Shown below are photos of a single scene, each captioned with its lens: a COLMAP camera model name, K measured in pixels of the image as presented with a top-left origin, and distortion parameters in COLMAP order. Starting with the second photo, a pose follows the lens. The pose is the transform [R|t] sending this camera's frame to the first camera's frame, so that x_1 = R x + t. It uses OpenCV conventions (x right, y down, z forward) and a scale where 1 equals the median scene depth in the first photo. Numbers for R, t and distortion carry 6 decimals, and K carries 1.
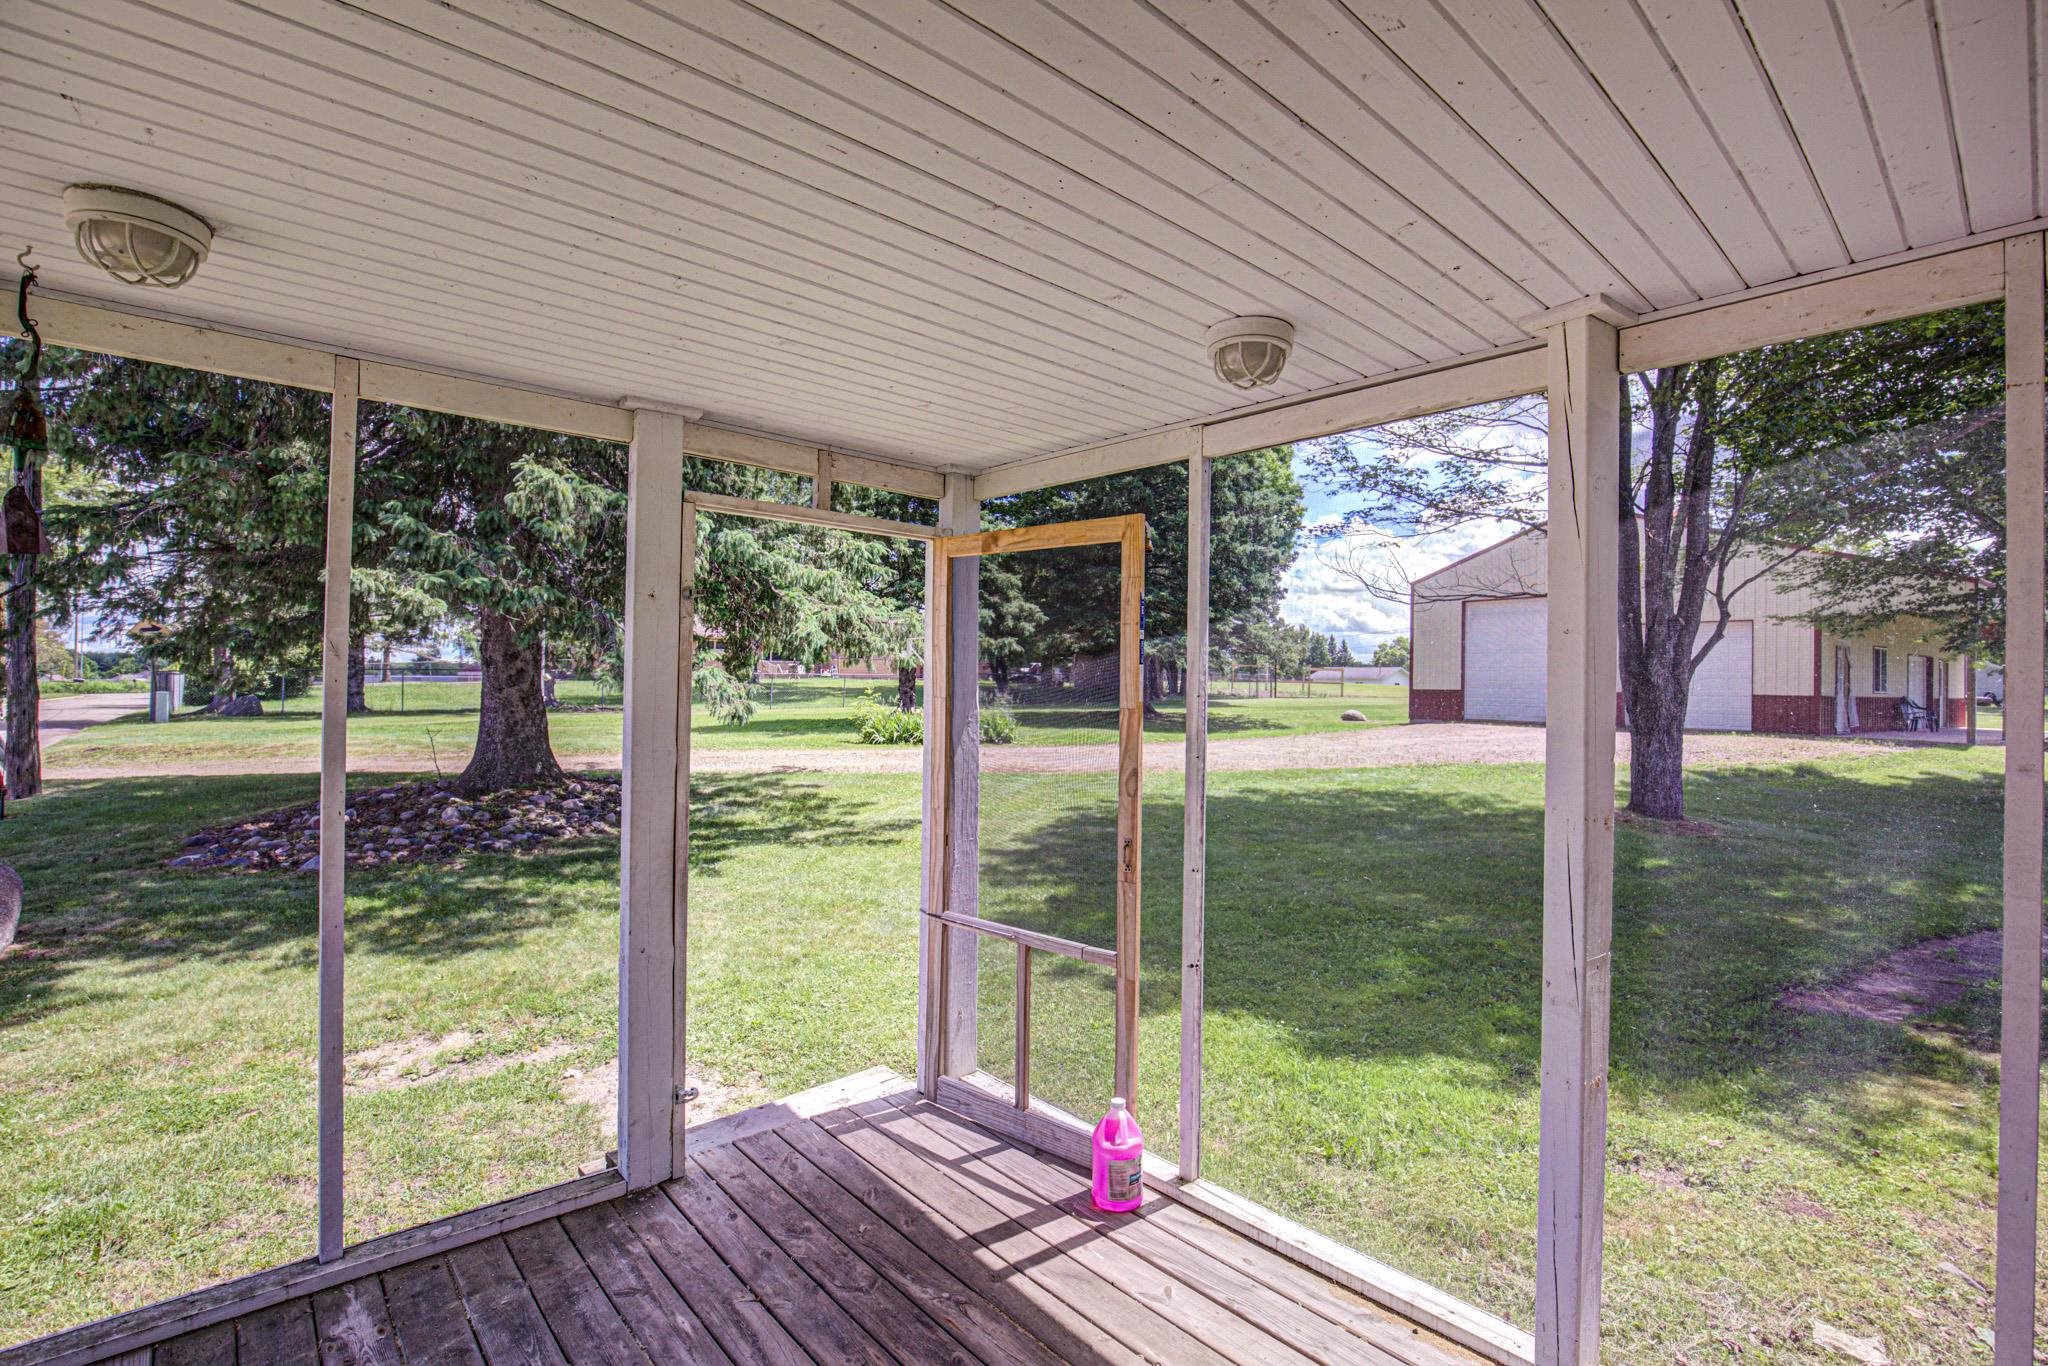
lens RADIAL K [[991.2, 0, 1035.5], [0, 991.2, 682.5], [0, 0, 1]] dist [-0.000706, -0.000119]
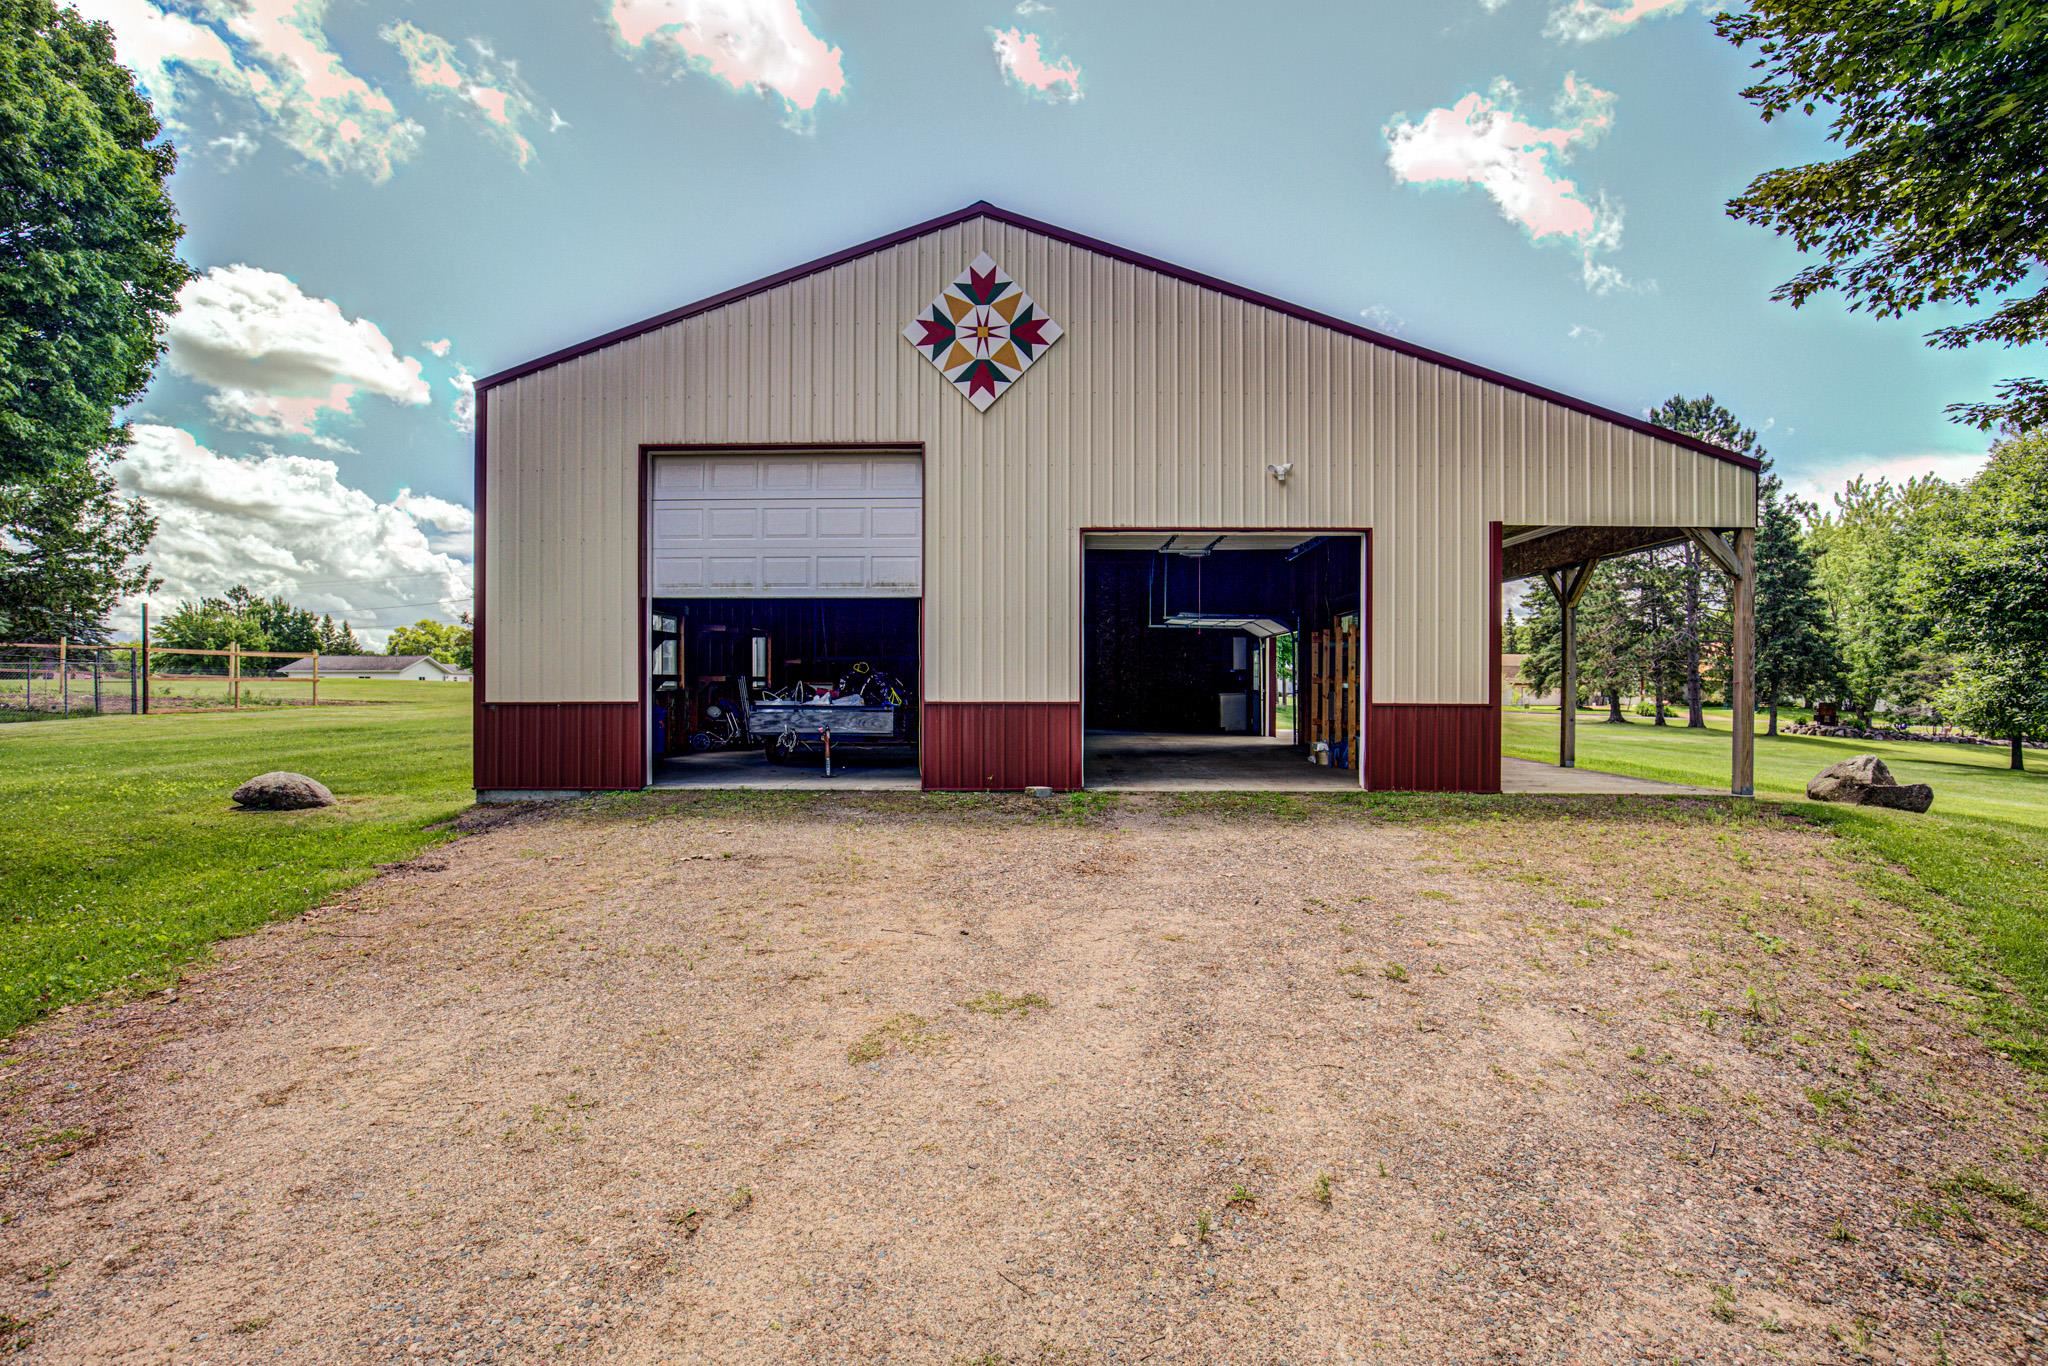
lens RADIAL K [[993.7, 0, 1024.0], [0, 993.7, 683.0], [0, 0, 1]] dist [-0.022149, -0.000159]
pose [[0.622313, -0.015079, 0.782623, 0.059921], [0.009049, 0.999886, 0.012069, -0.000316], [-0.782716, -0.000429, 0.622379, 0.167632]]
